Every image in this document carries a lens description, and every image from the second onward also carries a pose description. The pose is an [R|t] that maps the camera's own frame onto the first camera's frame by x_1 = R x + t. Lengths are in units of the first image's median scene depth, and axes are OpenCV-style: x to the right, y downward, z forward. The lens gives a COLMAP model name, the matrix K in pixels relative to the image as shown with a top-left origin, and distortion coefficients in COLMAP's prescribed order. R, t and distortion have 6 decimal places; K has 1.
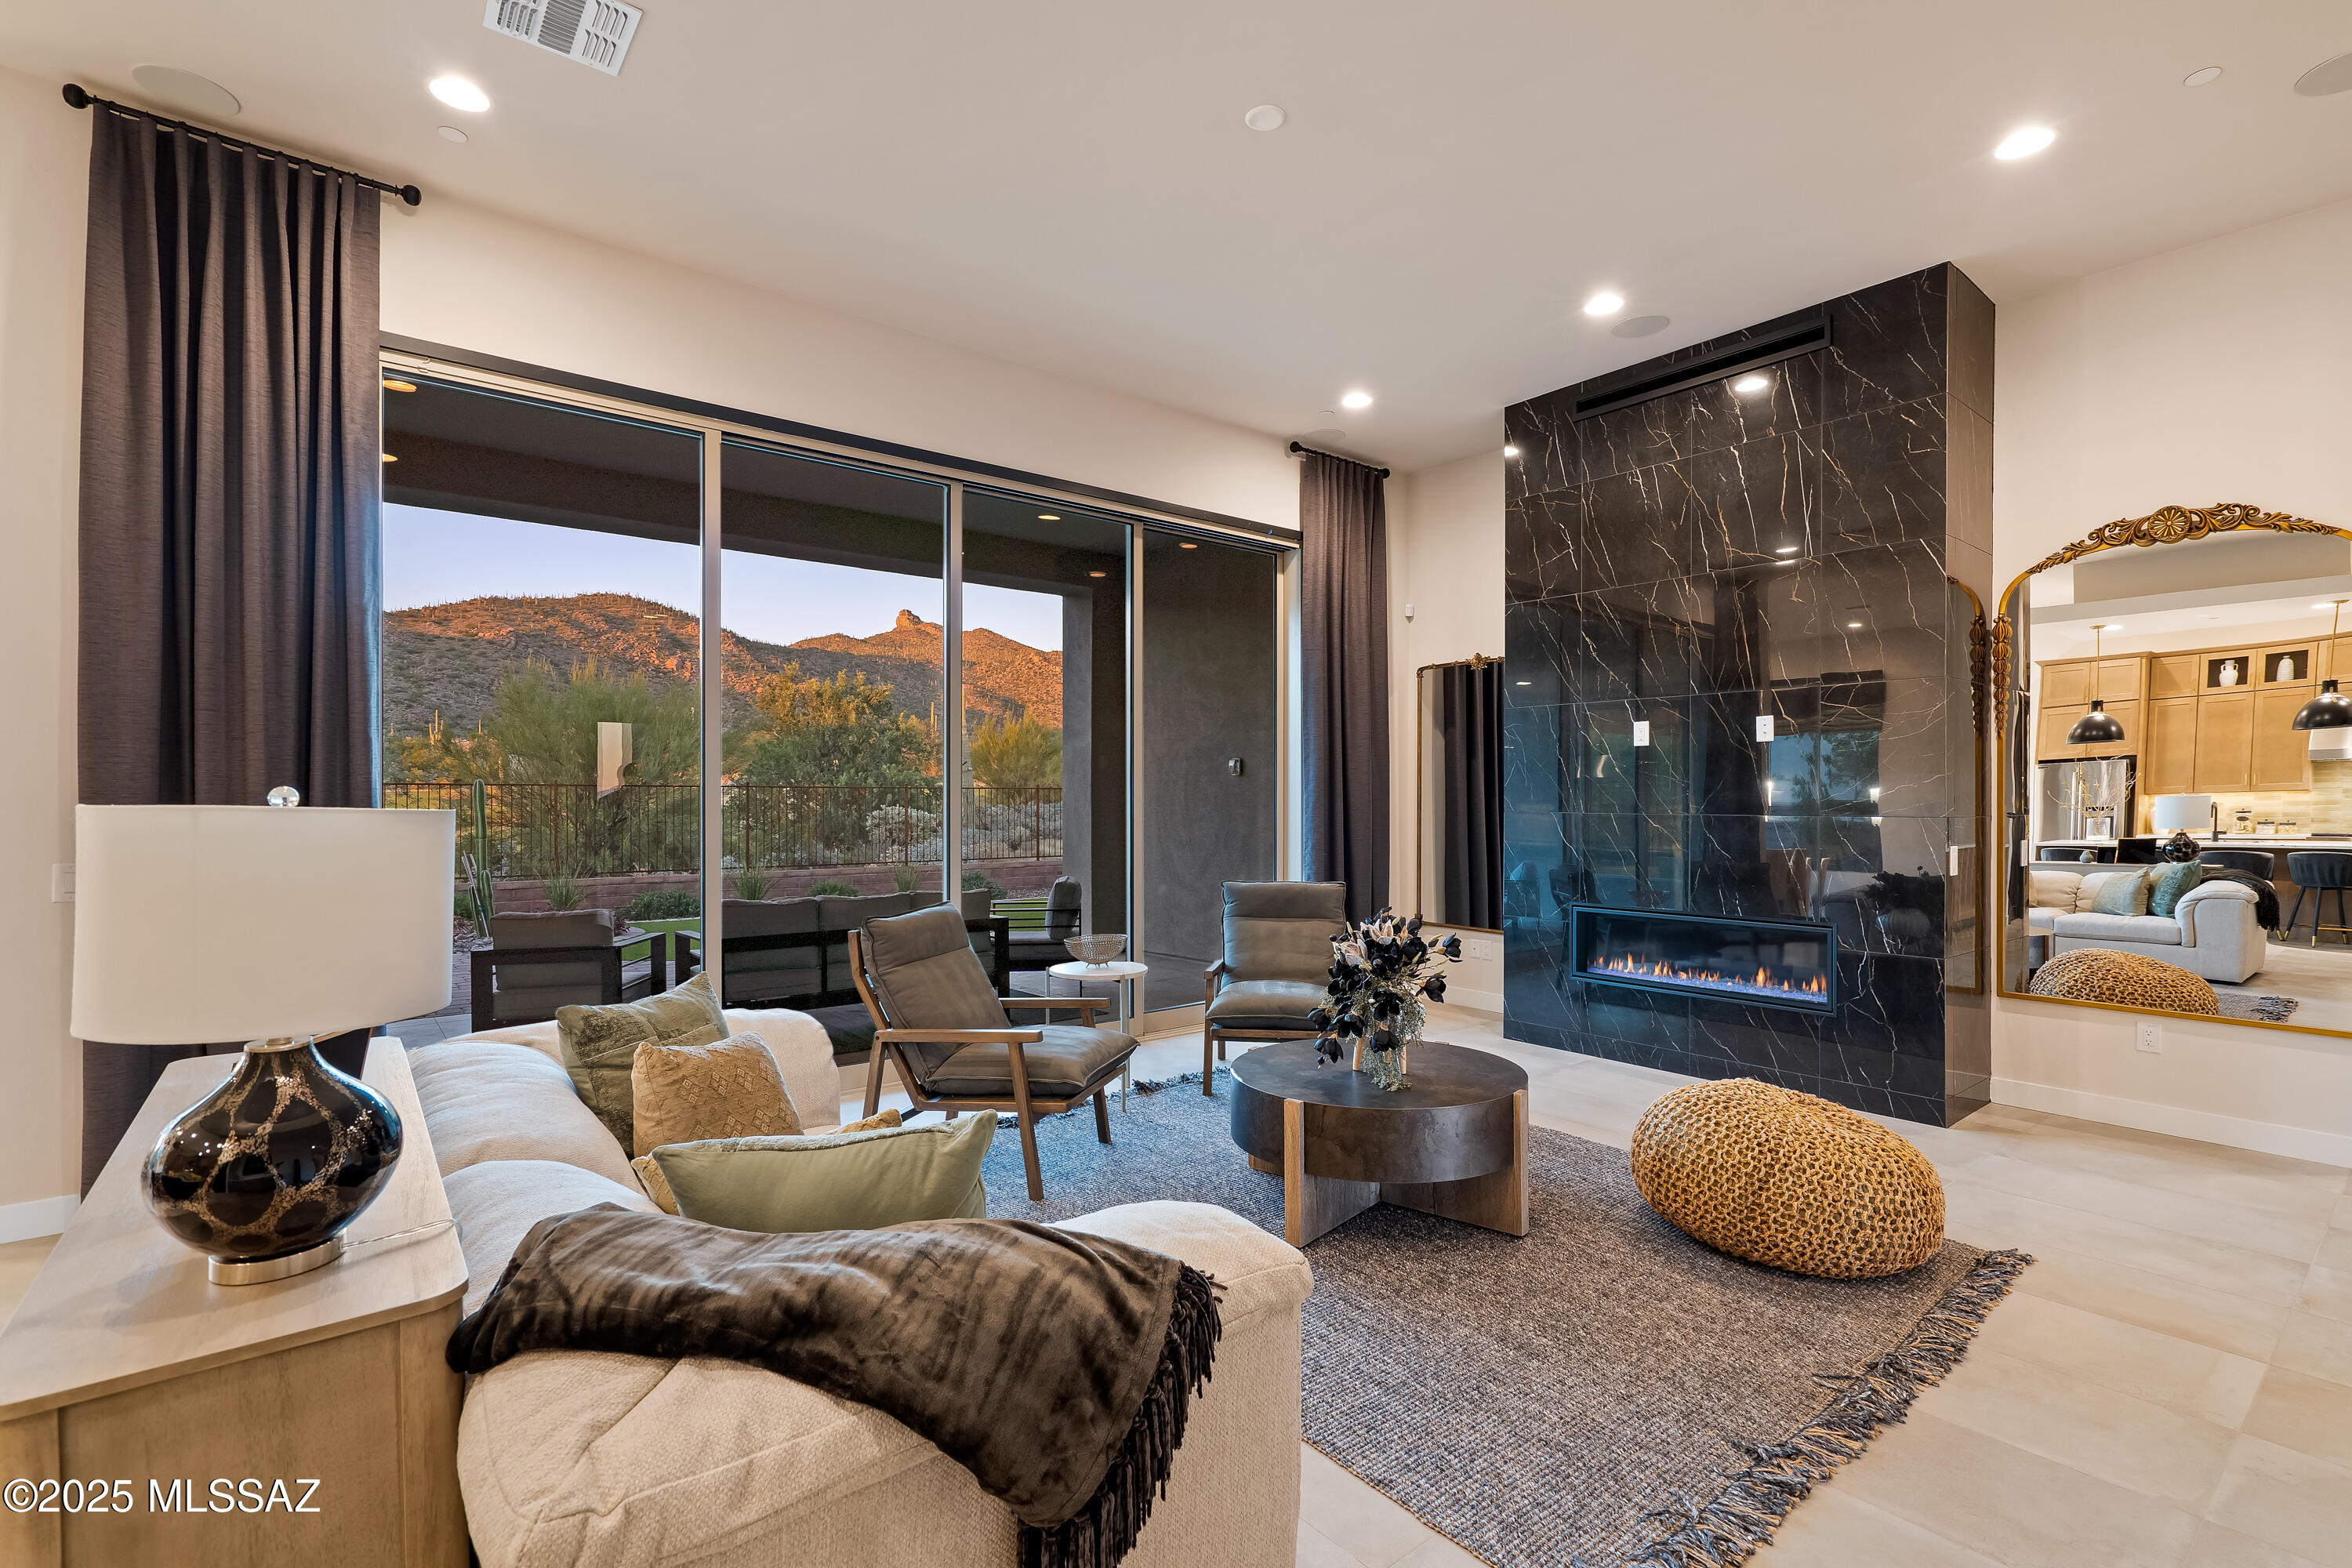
lens RADIAL K [[1072.6, 0, 1198.4], [0, 1072.6, 799.1], [0, 0, 1]] dist [-0.005245, 0.000949]
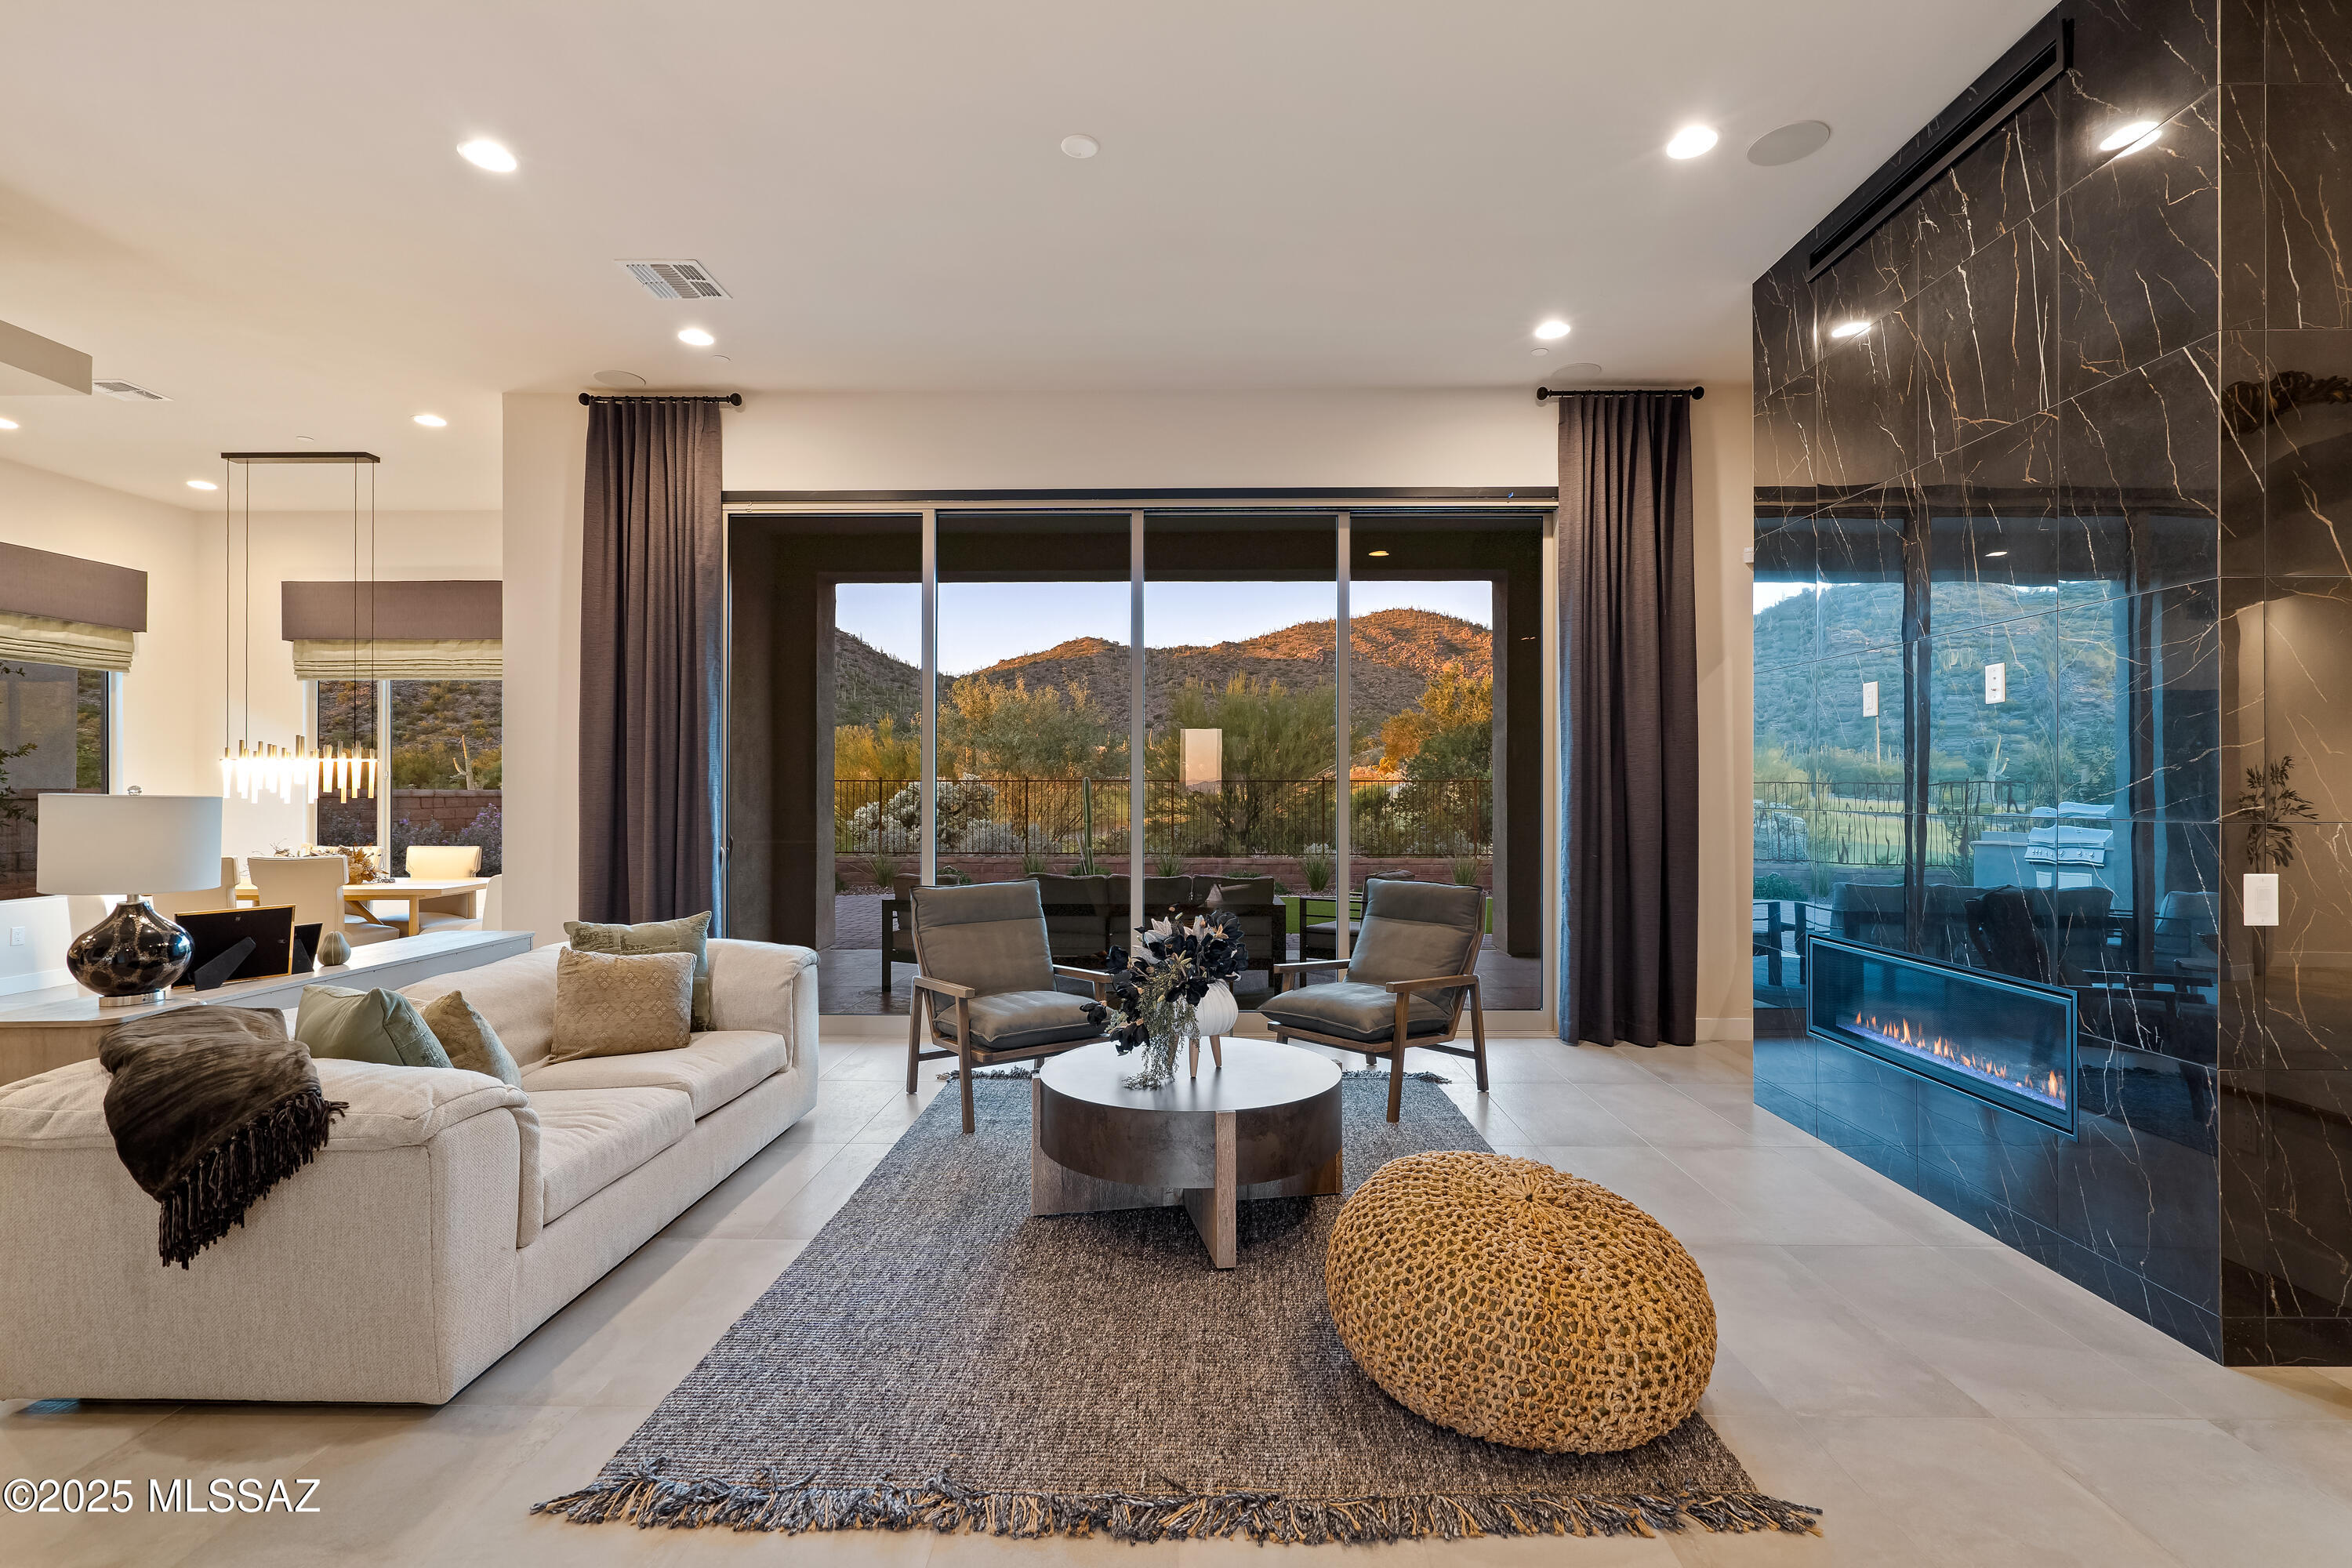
lens RADIAL K [[1075.8, 0, 1178.6], [0, 1075.8, 783.8], [0, 0, 1]] dist [-0.002736, 0.001769]
pose [[0.761839, -0.003679, -0.647756, 0.537141], [-0.002103, 0.999965, -0.008152, 0.000896], [0.647763, 0.007573, 0.761804, 0.167868]]
